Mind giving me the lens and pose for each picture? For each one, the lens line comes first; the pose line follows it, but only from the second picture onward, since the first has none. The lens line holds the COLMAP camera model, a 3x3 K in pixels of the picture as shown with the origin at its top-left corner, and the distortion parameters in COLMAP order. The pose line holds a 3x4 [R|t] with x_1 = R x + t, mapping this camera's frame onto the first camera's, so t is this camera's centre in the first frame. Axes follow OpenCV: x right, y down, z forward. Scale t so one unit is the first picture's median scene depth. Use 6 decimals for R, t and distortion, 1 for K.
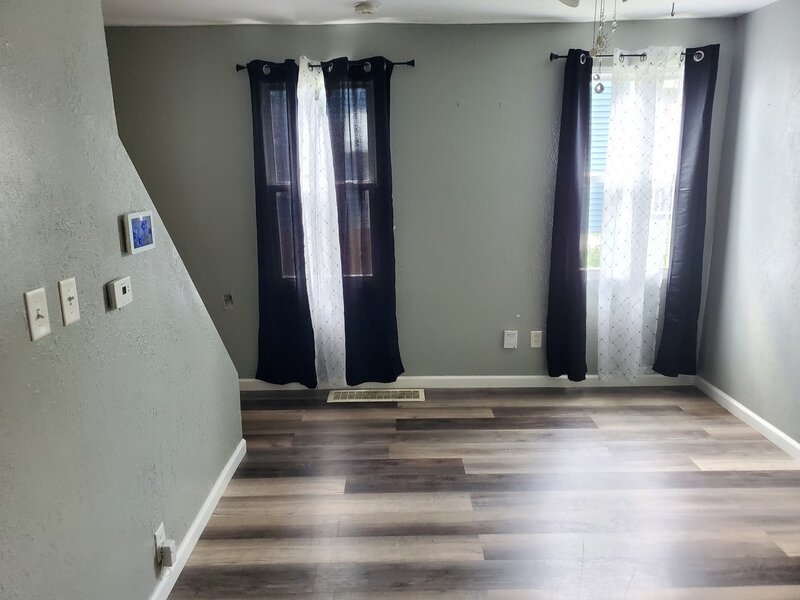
lens RADIAL K [[620.3, 0, 396.7], [0, 620.3, 304.0], [0, 0, 1]] dist [0.076254, -0.011956]
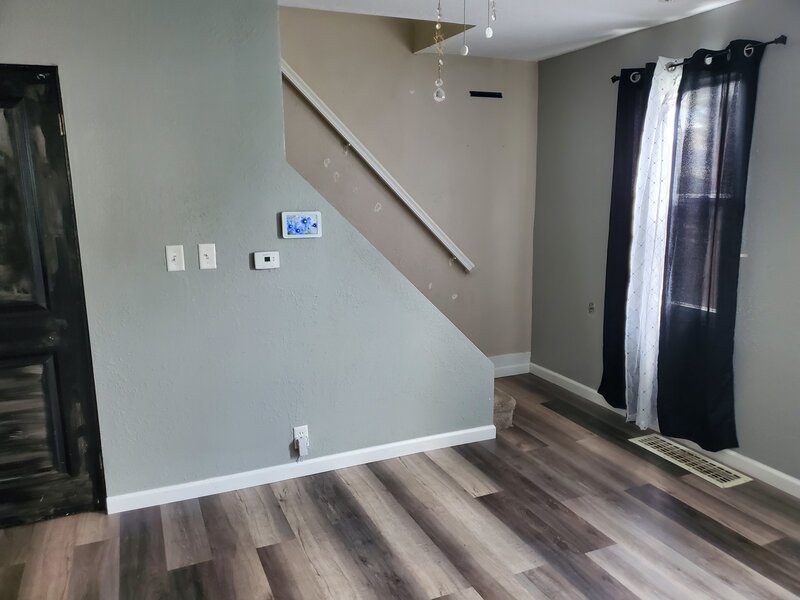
lens RADIAL K [[620.3, 0, 398.6], [0, 620.3, 295.0], [0, 0, 1]] dist [0.076254, -0.011956]
pose [[0.430182, 0.177674, -0.885085, 0.597804], [-0.194773, 0.975616, 0.101181, -0.084851], [0.881480, 0.128865, 0.454298, 0.318569]]
